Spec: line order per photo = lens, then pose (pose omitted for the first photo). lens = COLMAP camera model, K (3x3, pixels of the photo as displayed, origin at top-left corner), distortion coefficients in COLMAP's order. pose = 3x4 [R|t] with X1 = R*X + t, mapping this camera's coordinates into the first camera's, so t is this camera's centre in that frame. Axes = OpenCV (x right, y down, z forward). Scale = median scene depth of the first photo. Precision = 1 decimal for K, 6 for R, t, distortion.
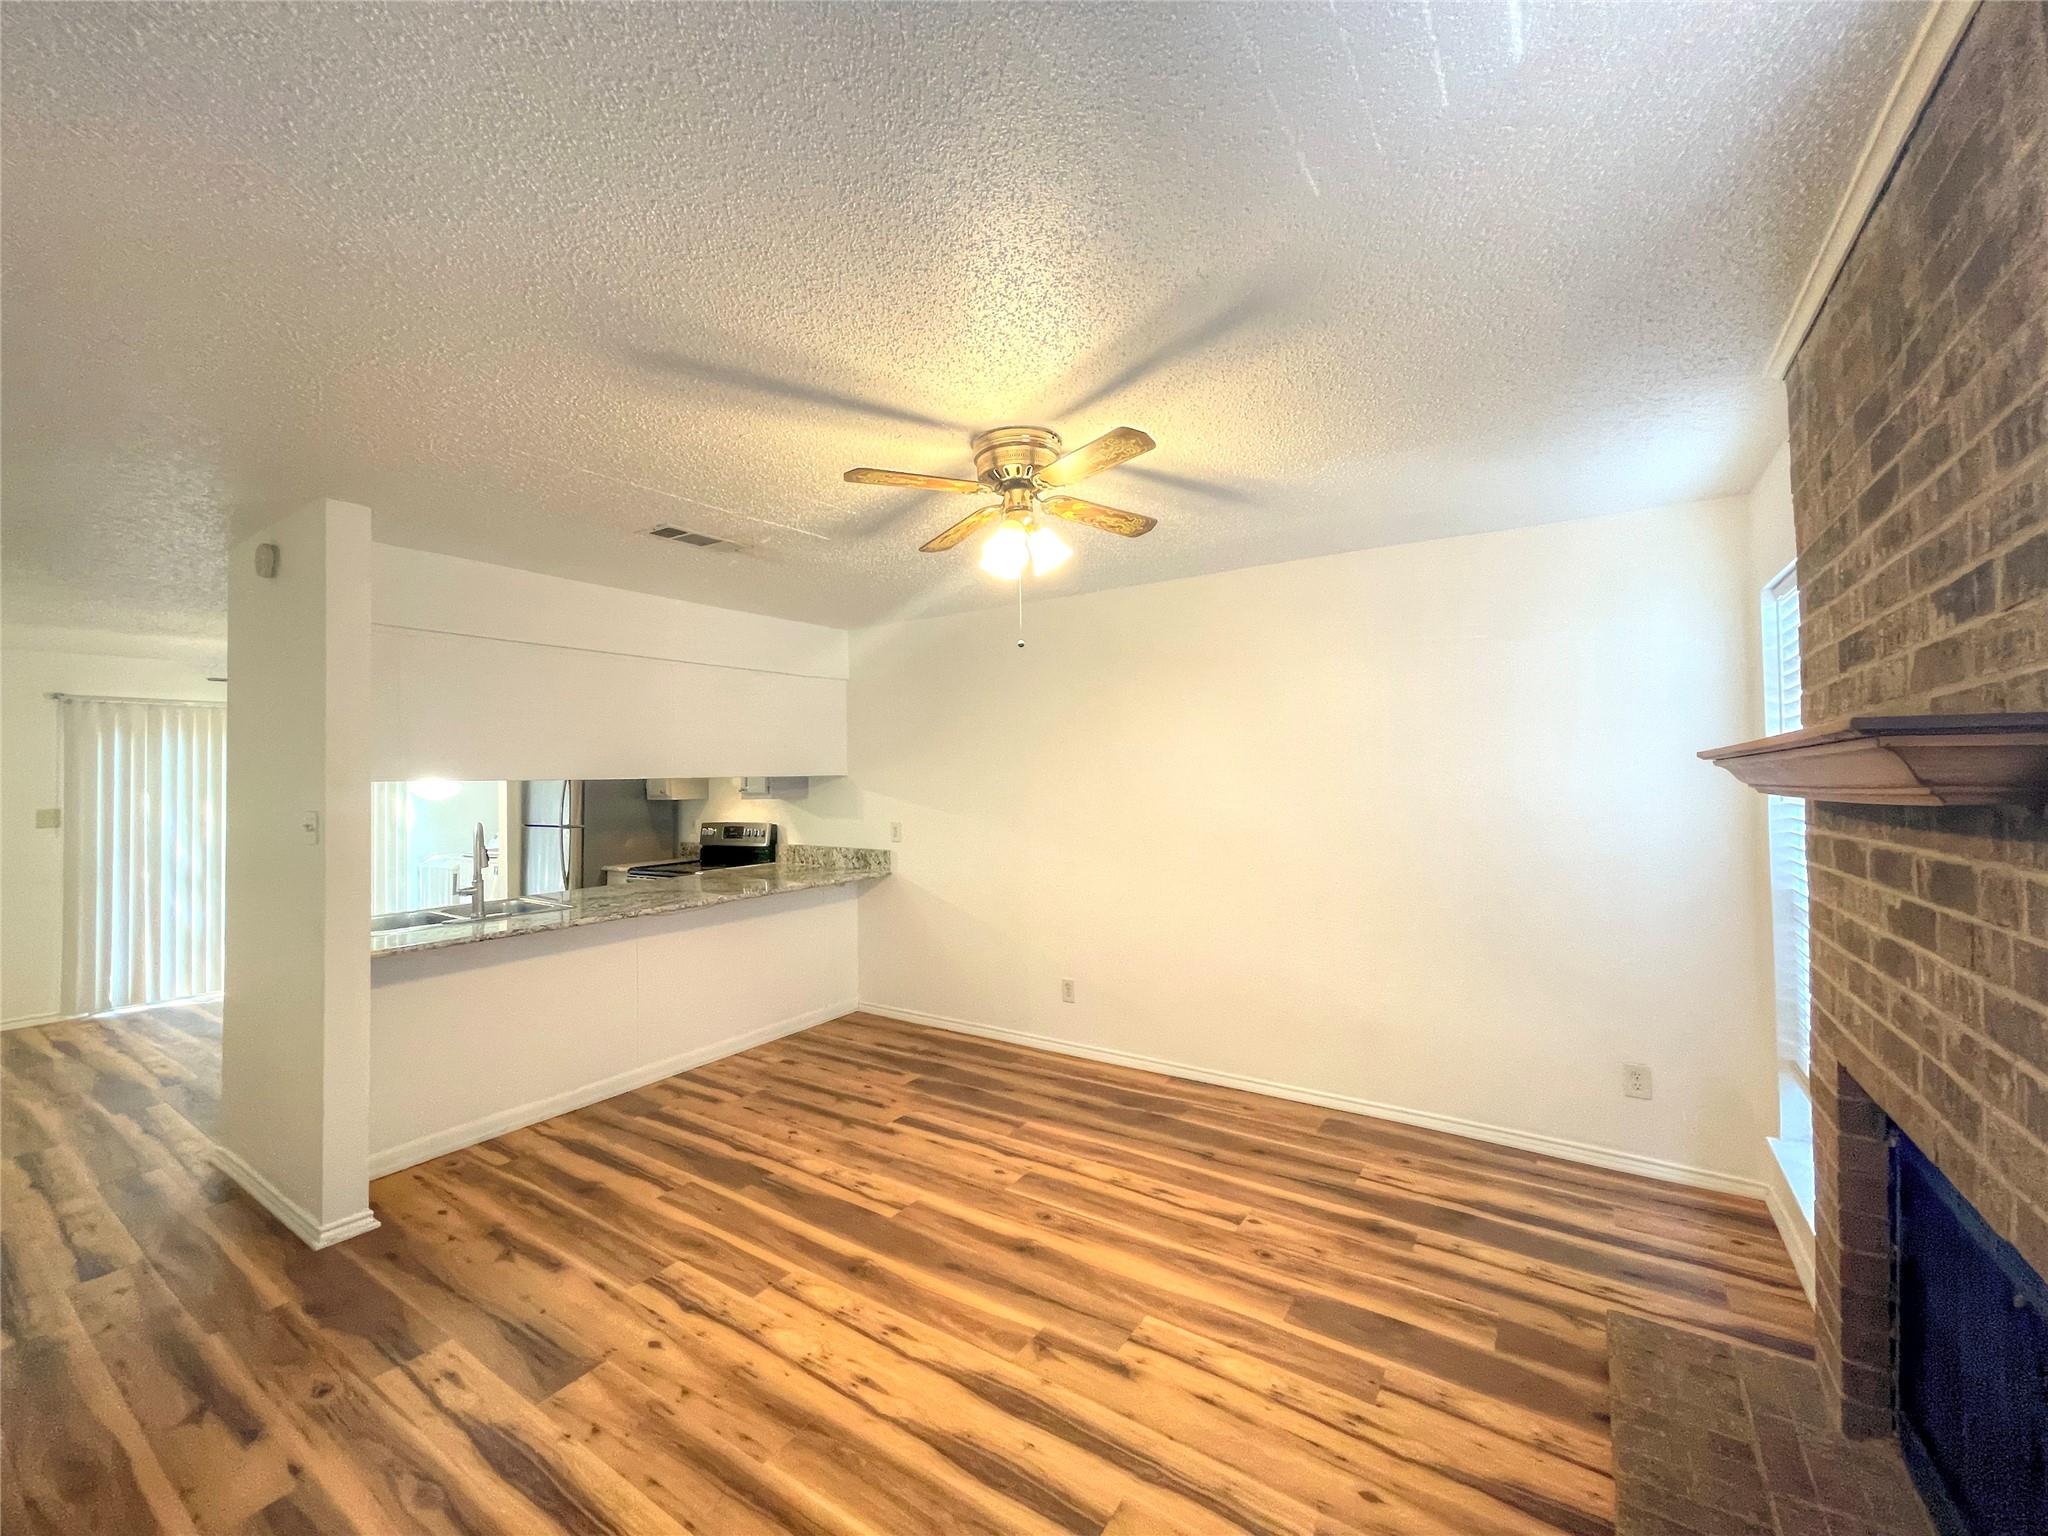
lens RADIAL K [[828.9, 0, 1018.9], [0, 828.9, 763.7], [0, 0, 1]] dist [-0.003529, 0.000766]
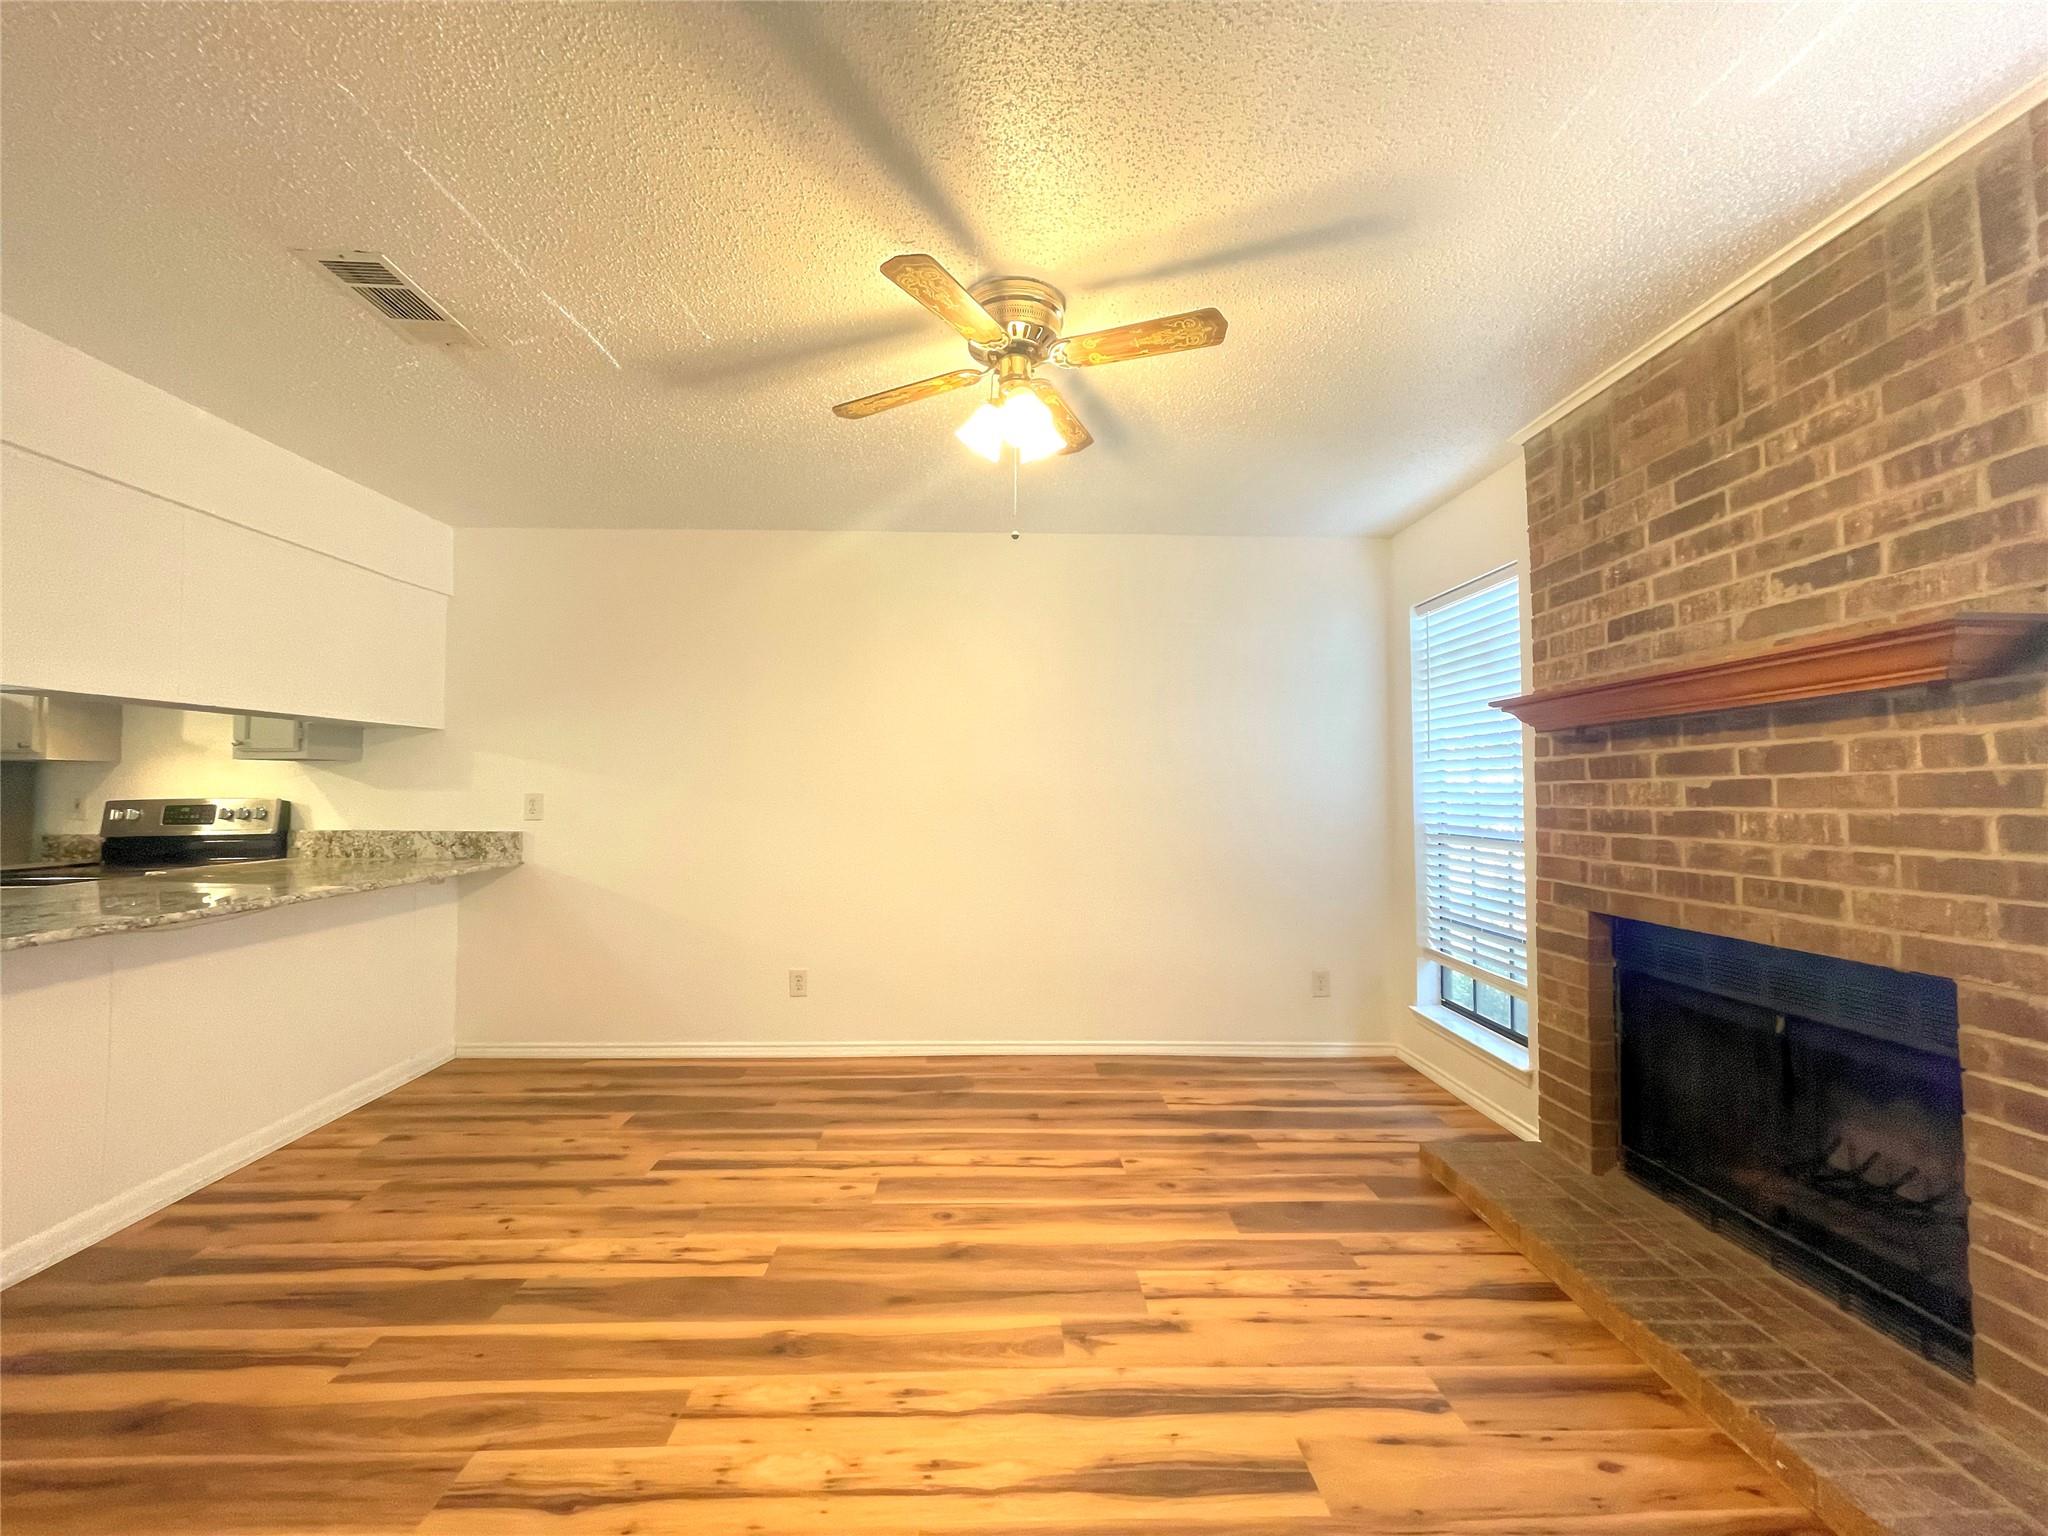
lens RADIAL K [[828.9, 0, 1018.9], [0, 828.9, 763.7], [0, 0, 1]] dist [-0.003529, 0.000766]
pose [[0.813255, 0.033287, 0.580955, -0.382457], [-0.022195, 0.999410, -0.026193, 0.091040], [-0.581484, 0.008408, 0.813514, 0.232172]]
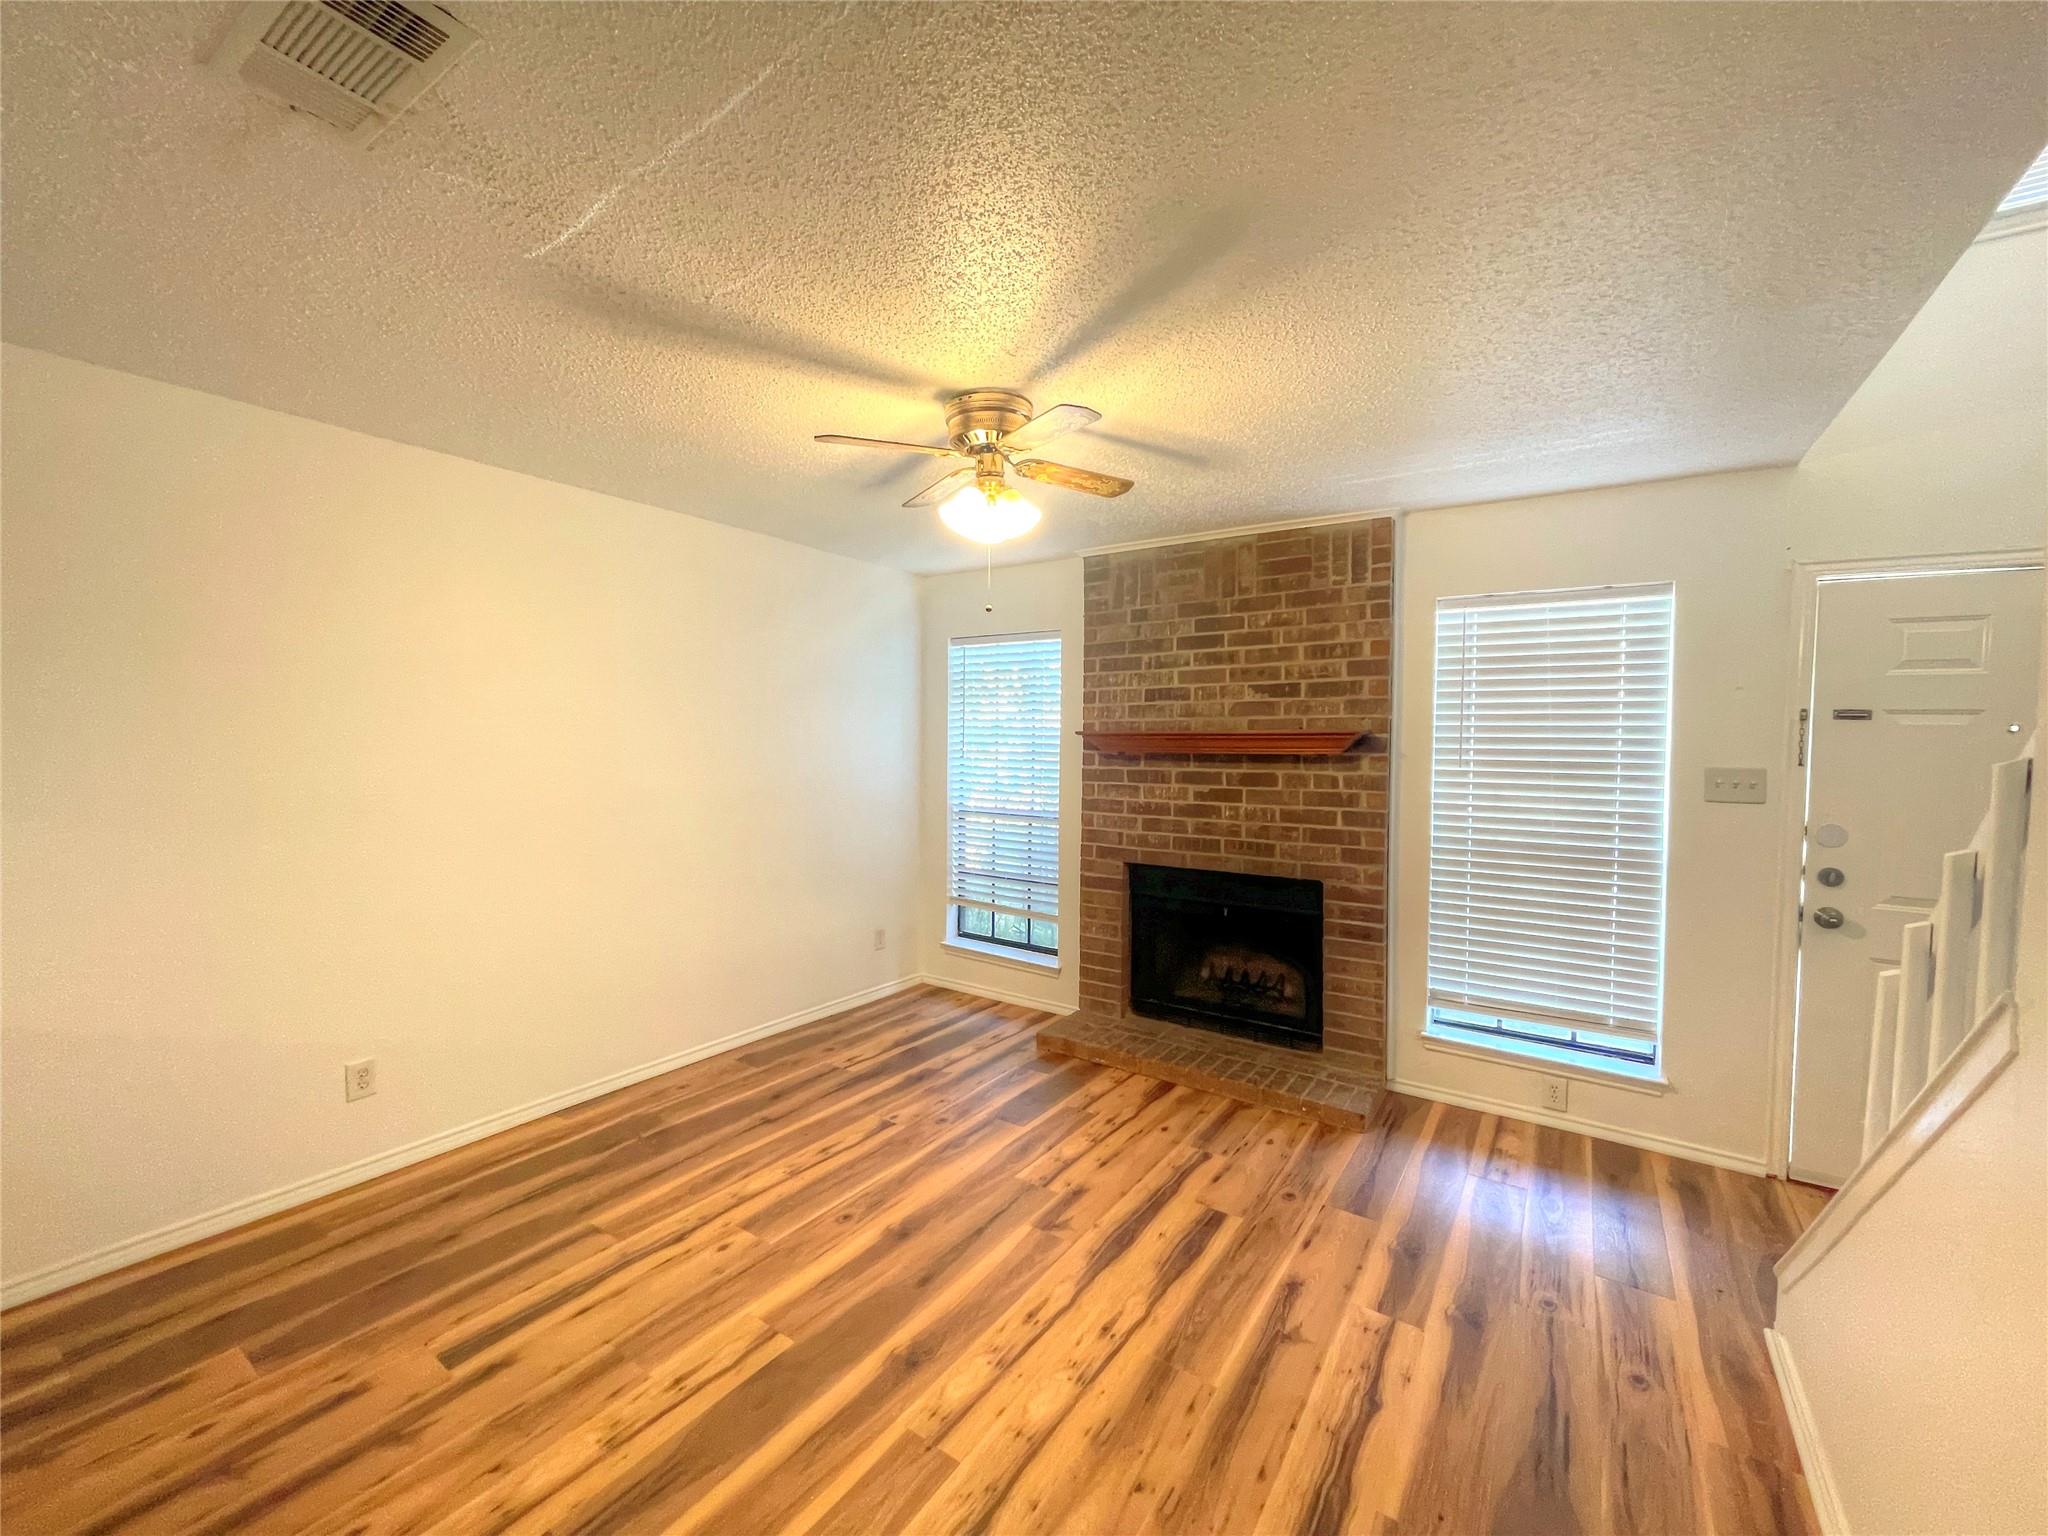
lens RADIAL K [[829.6, 0, 1021.2], [0, 829.6, 760.1], [0, 0, 1]] dist [0.003087, -0.000003]
pose [[0.006772, -0.015891, 0.999851, -0.799949], [-0.028877, 0.999454, 0.016080, 0.018478], [-0.999560, -0.028981, 0.006310, 0.743037]]
